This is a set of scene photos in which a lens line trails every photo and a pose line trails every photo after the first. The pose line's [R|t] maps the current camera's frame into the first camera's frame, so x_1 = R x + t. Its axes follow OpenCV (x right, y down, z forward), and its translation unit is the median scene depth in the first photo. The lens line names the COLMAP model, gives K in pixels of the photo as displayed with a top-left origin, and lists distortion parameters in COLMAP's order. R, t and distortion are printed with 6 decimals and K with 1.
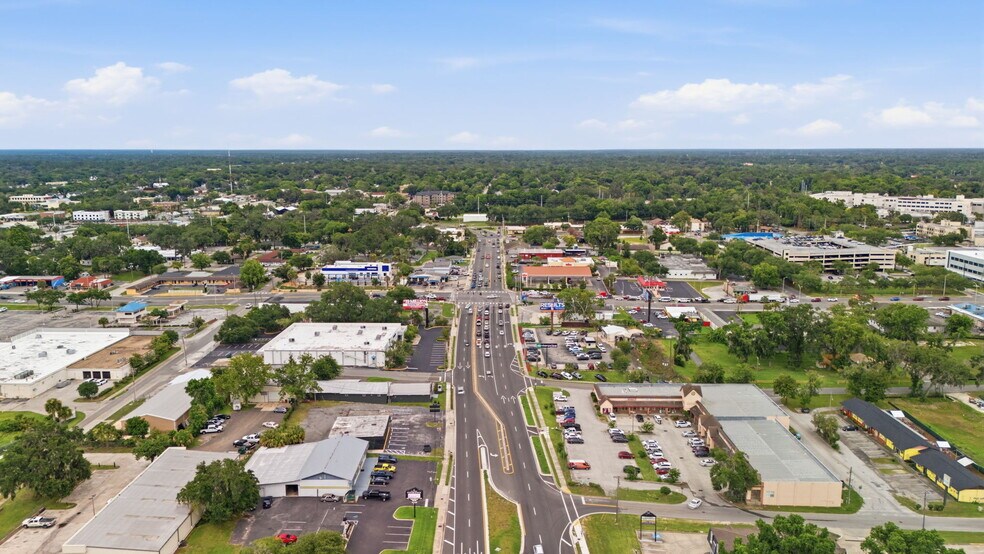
lens RADIAL K [[719.7, 0, 493.4], [0, 719.7, 274.0], [0, 0, 1]] dist [0.086676, -0.089160]
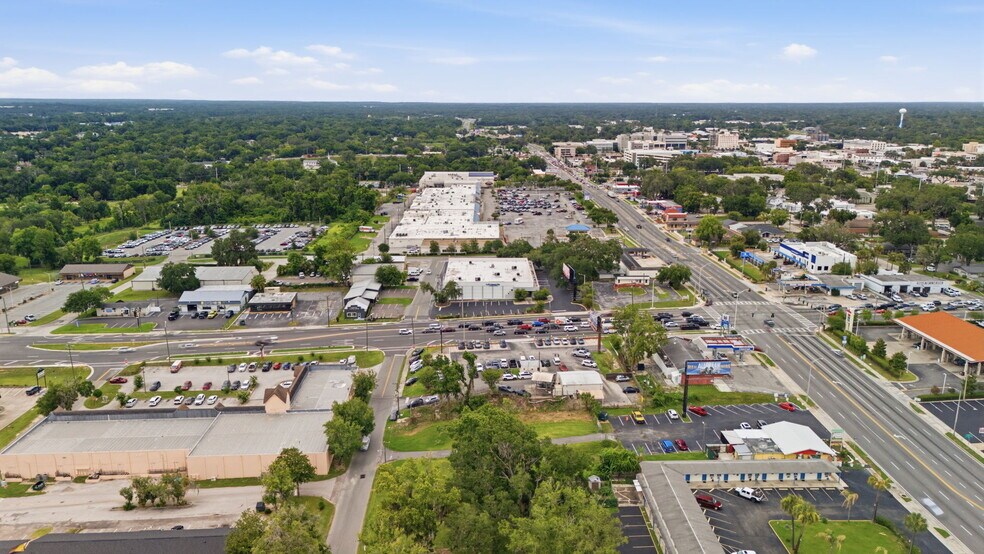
lens RADIAL K [[719.7, 0, 493.4], [0, 719.7, 274.0], [0, 0, 1]] dist [0.086676, -0.089160]
pose [[0.057872, 0.237094, -0.969761, 0.658198], [-0.176696, 0.958486, 0.223793, -0.120601], [0.982563, 0.158401, 0.097363, 0.719247]]
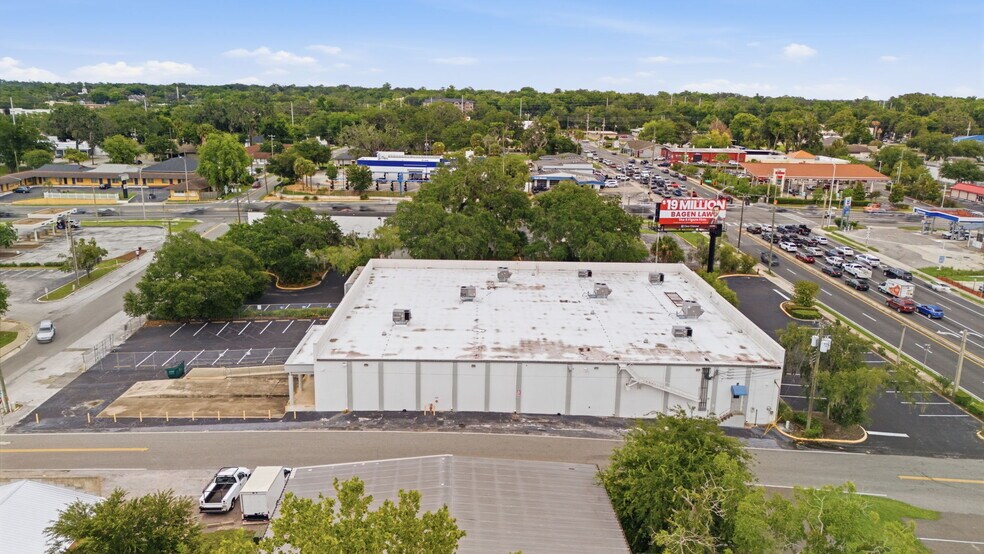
lens RADIAL K [[719.7, 0, 493.4], [0, 719.7, 274.0], [0, 0, 1]] dist [0.086676, -0.089160]
pose [[0.998192, 0.007749, 0.059611, -0.201274], [-0.012028, 0.997350, 0.071756, 0.041863], [-0.058897, -0.072343, 0.995639, 0.557750]]
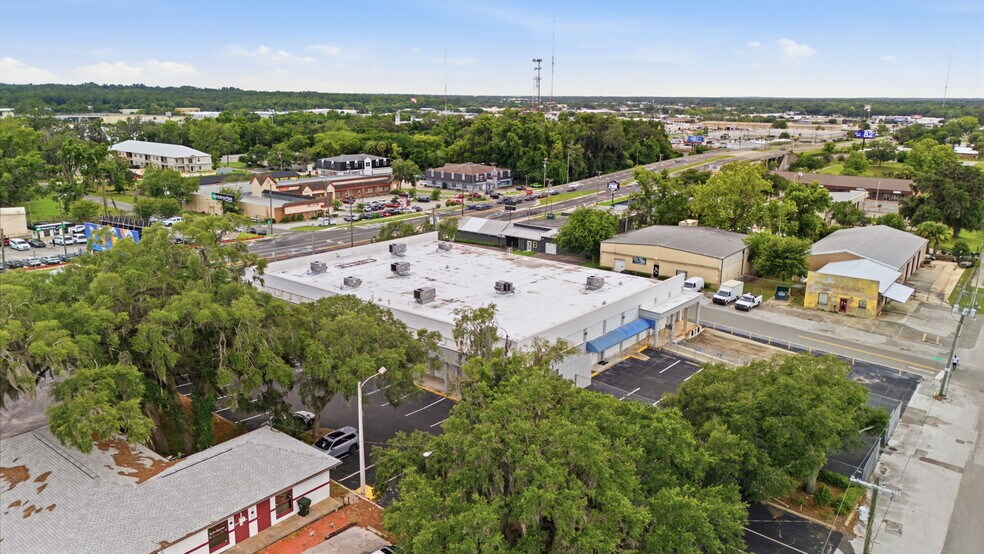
lens RADIAL K [[719.7, 0, 493.4], [0, 719.7, 274.0], [0, 0, 1]] dist [0.086676, -0.089160]
pose [[-0.798418, -0.151244, 0.582798, -0.335151], [0.094497, 0.924466, 0.369369, -0.029439], [-0.594641, 0.349984, -0.723818, 0.980695]]
